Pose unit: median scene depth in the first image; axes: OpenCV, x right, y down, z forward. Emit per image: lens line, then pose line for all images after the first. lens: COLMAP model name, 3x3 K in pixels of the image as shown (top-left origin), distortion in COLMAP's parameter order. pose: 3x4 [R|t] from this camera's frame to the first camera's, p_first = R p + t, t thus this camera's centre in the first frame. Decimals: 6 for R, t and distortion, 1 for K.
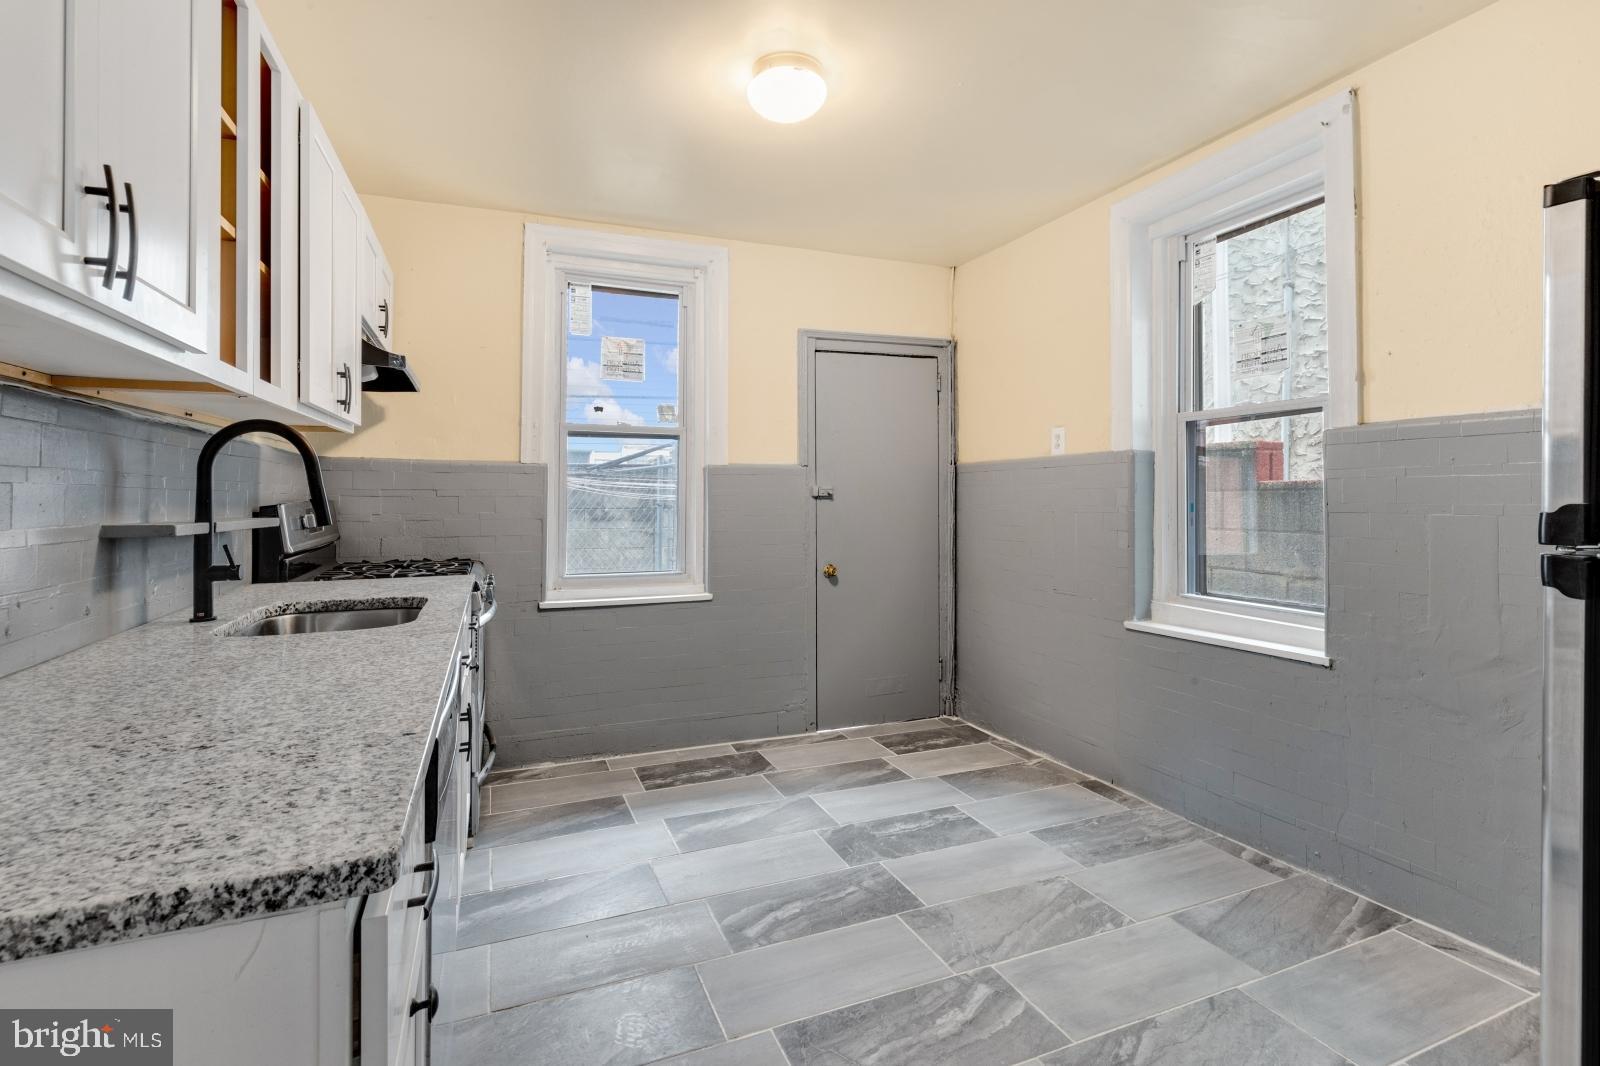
lens RADIAL K [[740.4, 0, 804.6], [0, 740.4, 514.7], [0, 0, 1]] dist [0.007897, -0.001194]
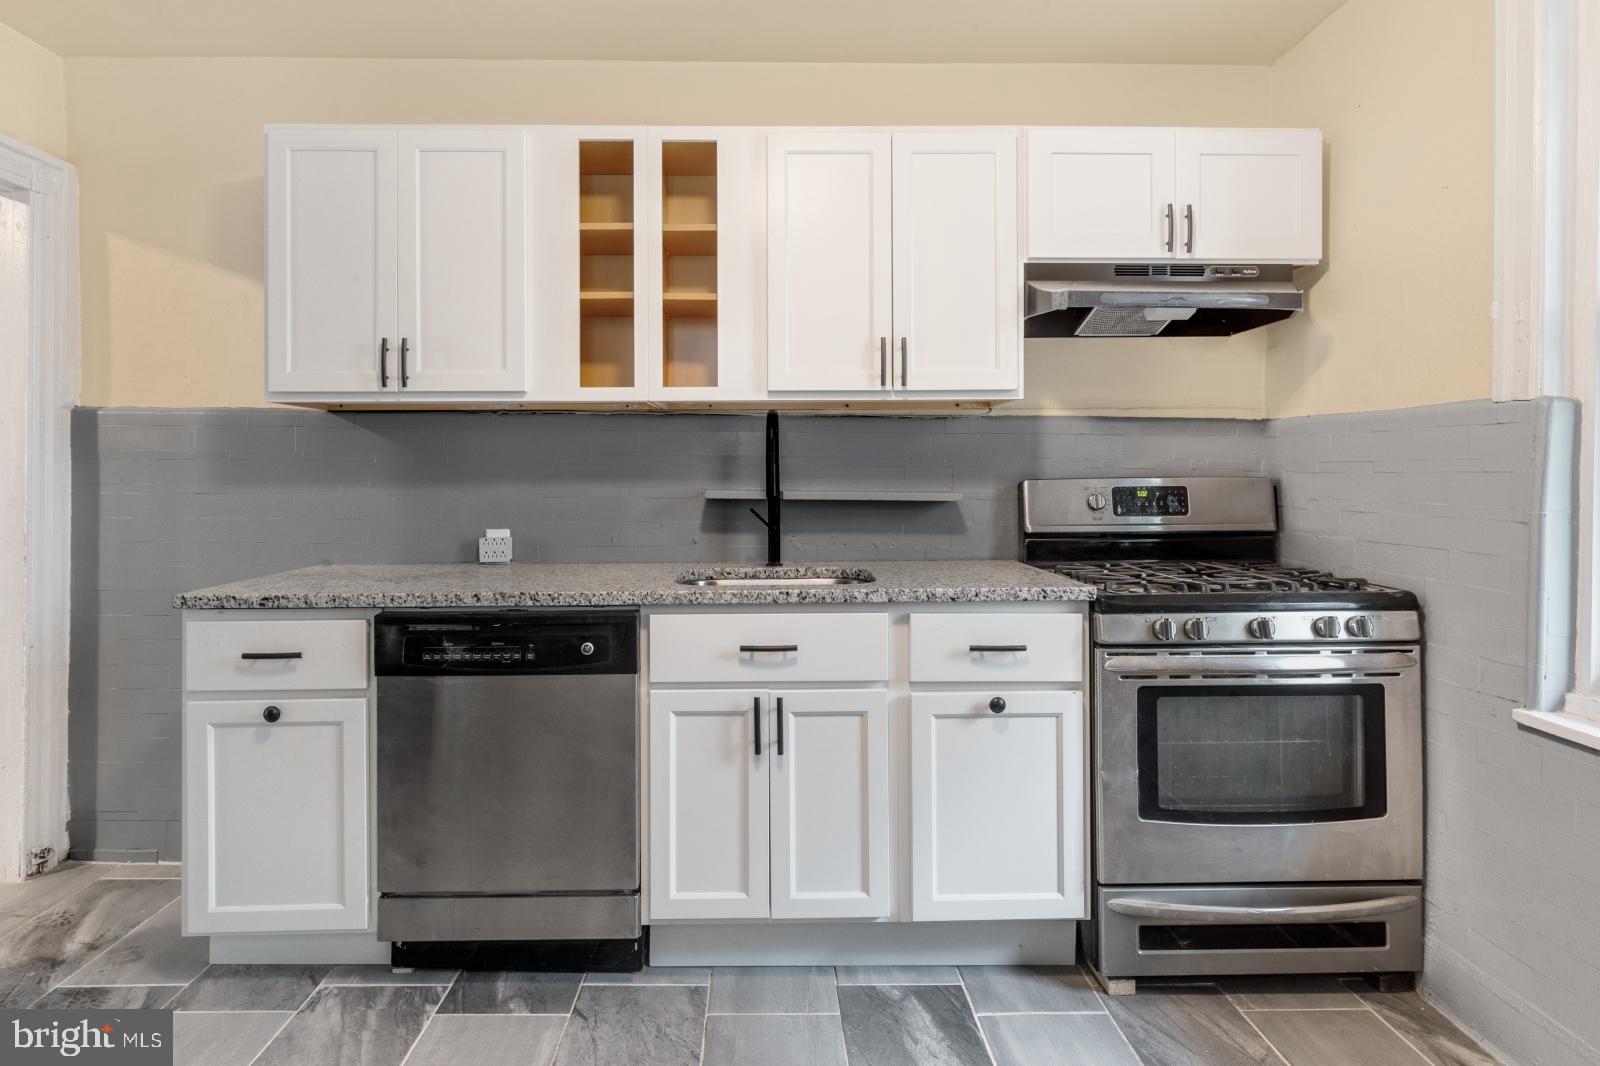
lens RADIAL K [[724.6, 0, 798.5], [0, 724.6, 482.9], [0, 0, 1]] dist [0.001850, -0.000008]
pose [[-0.361763, 0.005155, -0.932256, 0.316971], [-0.021471, 0.999673, 0.013860, -0.022712], [0.932023, 0.025031, -0.361534, 1.137336]]
